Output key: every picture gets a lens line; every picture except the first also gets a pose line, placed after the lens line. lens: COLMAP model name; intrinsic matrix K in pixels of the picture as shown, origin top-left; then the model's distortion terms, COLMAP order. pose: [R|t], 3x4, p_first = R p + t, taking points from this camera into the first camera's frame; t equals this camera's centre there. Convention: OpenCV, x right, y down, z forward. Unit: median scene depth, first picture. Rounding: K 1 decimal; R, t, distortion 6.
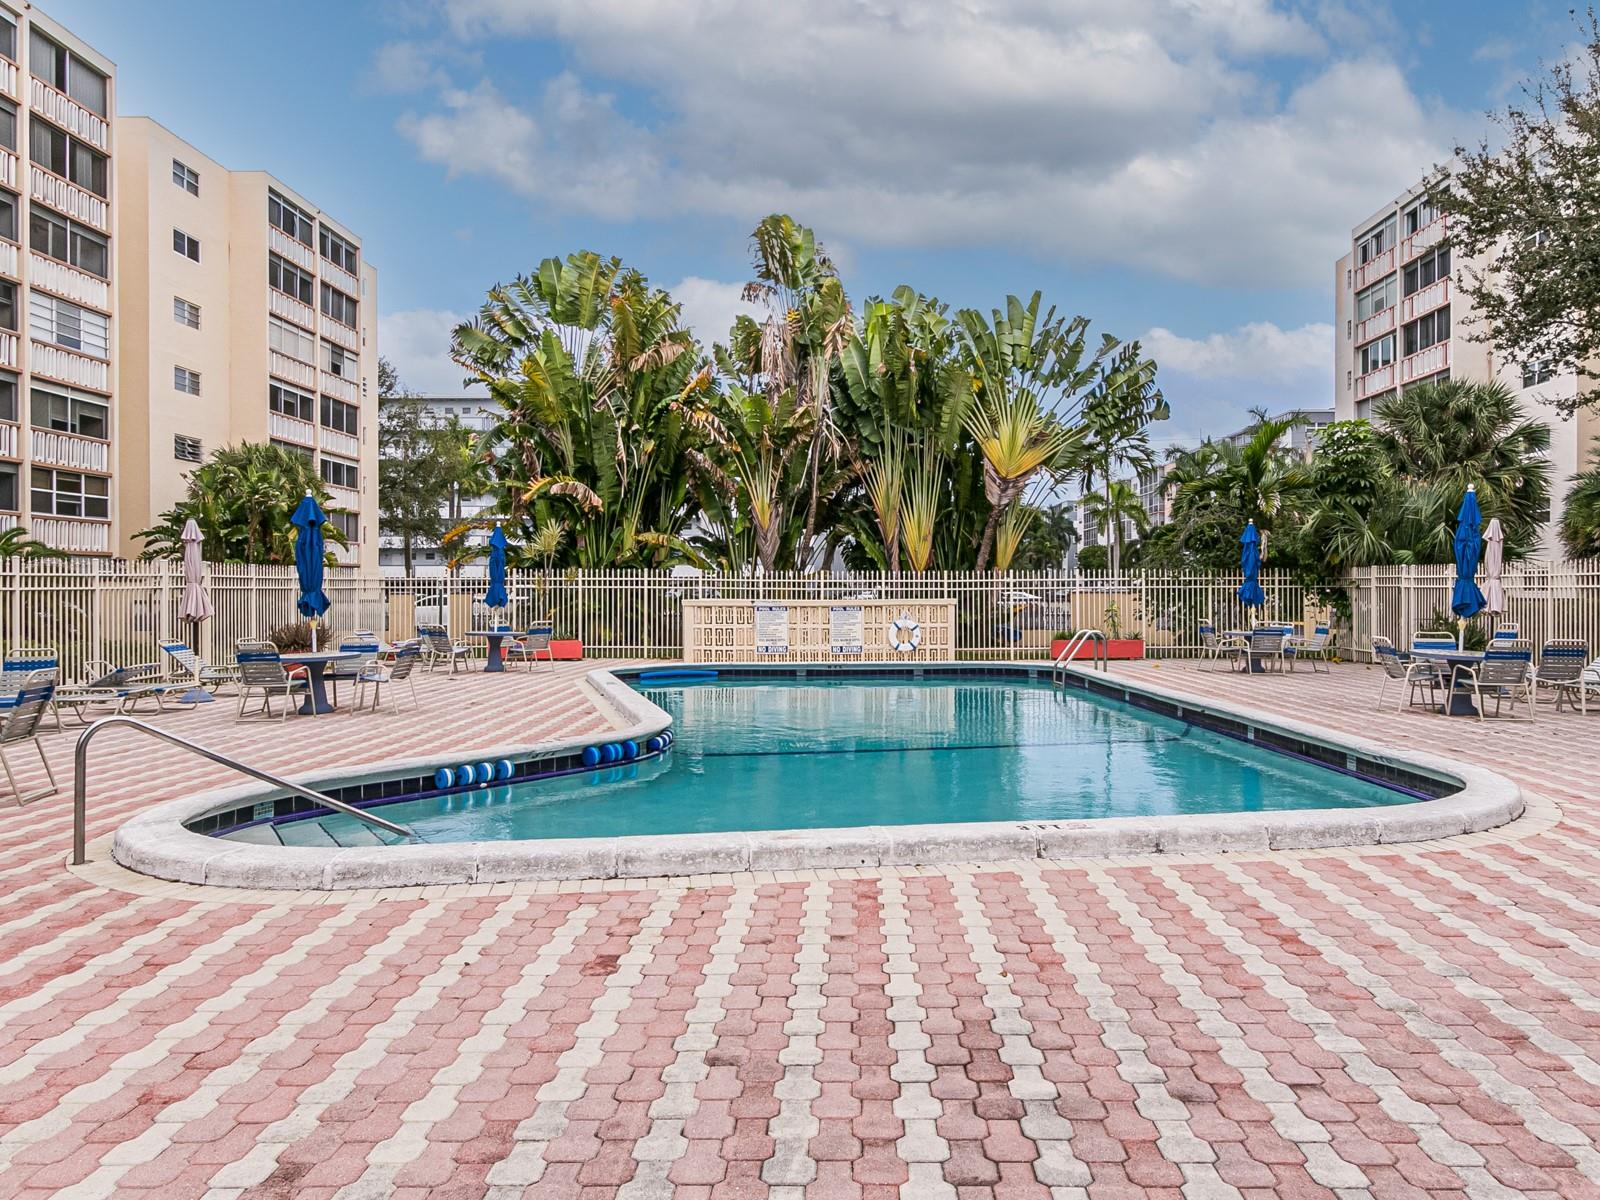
lens RADIAL K [[1176.2, 0, 800.0], [0, 1176.2, 600.0], [0, 0, 1]] dist [0.012008, 0.001933]
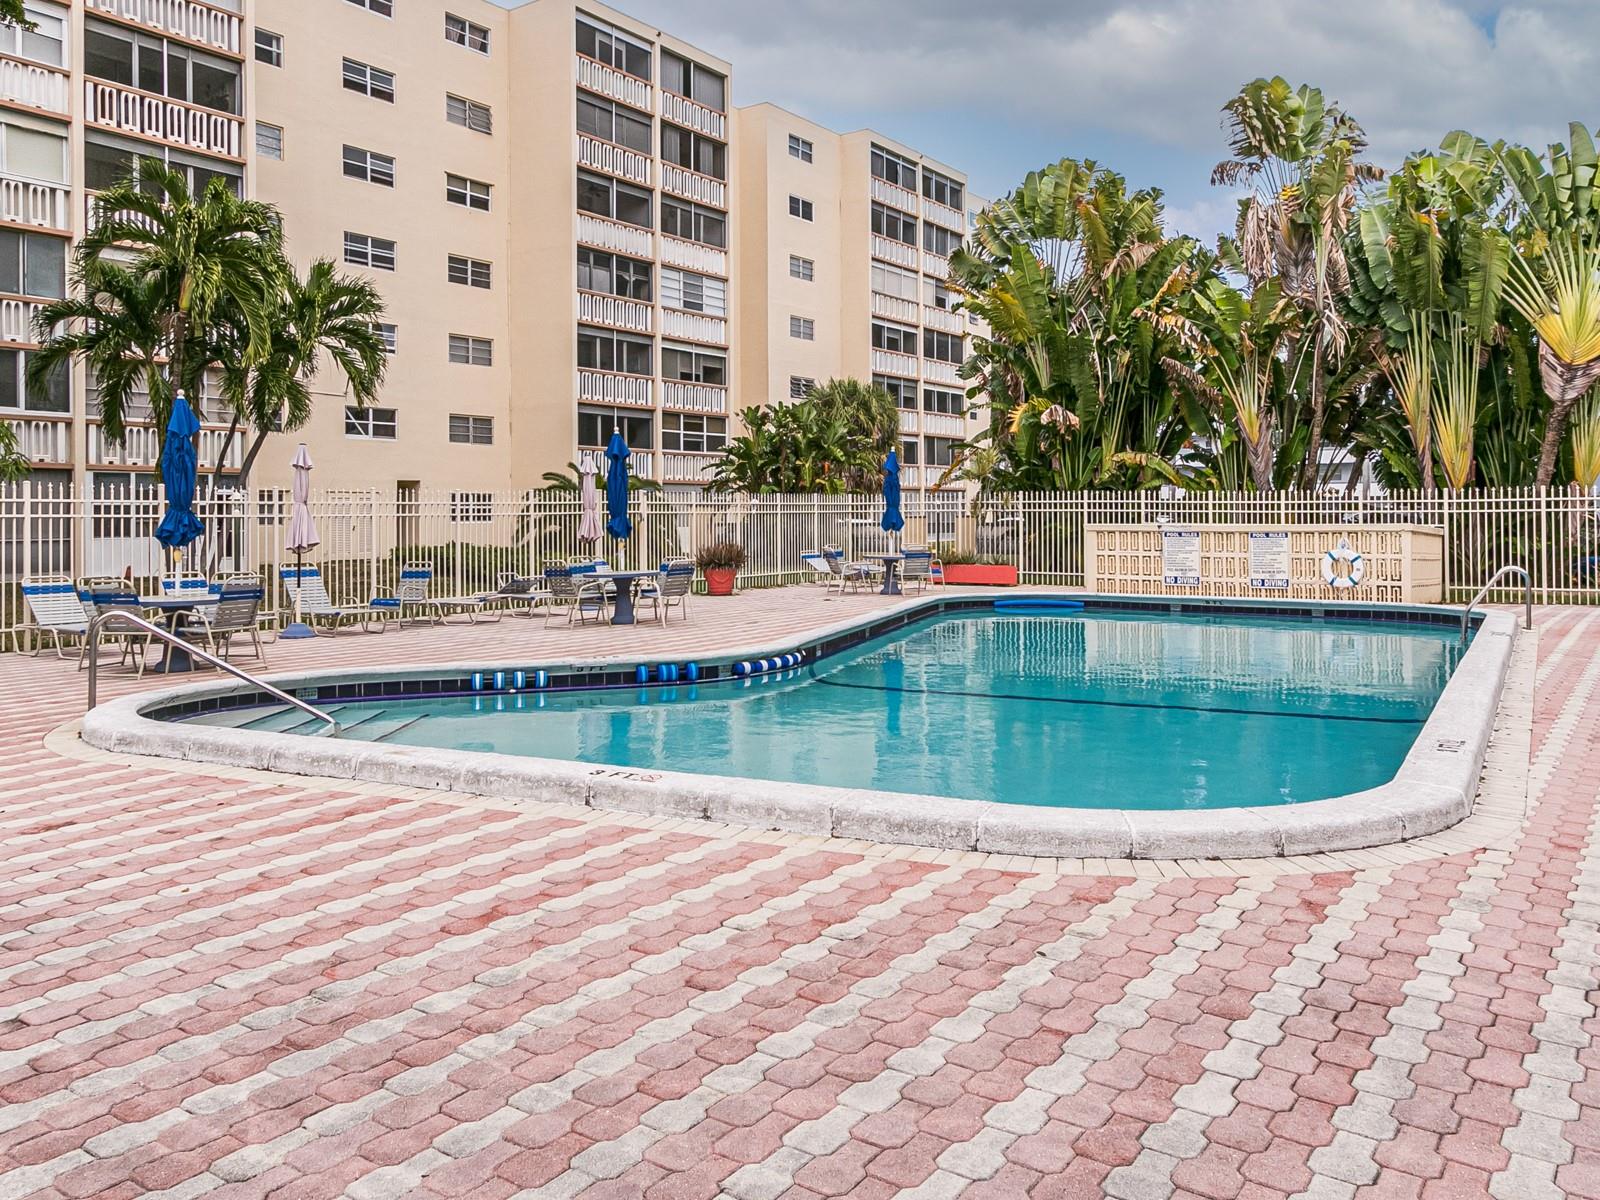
lens RADIAL K [[1210.1, 0, 800.5], [0, 1210.1, 525.4], [0, 0, 1]] dist [0.006881, 0.001789]
pose [[0.820635, 0.003716, -0.571441, 0.202148], [-0.002018, 0.999991, 0.003604, -0.001571], [0.571449, -0.001804, 0.820635, 0.070186]]
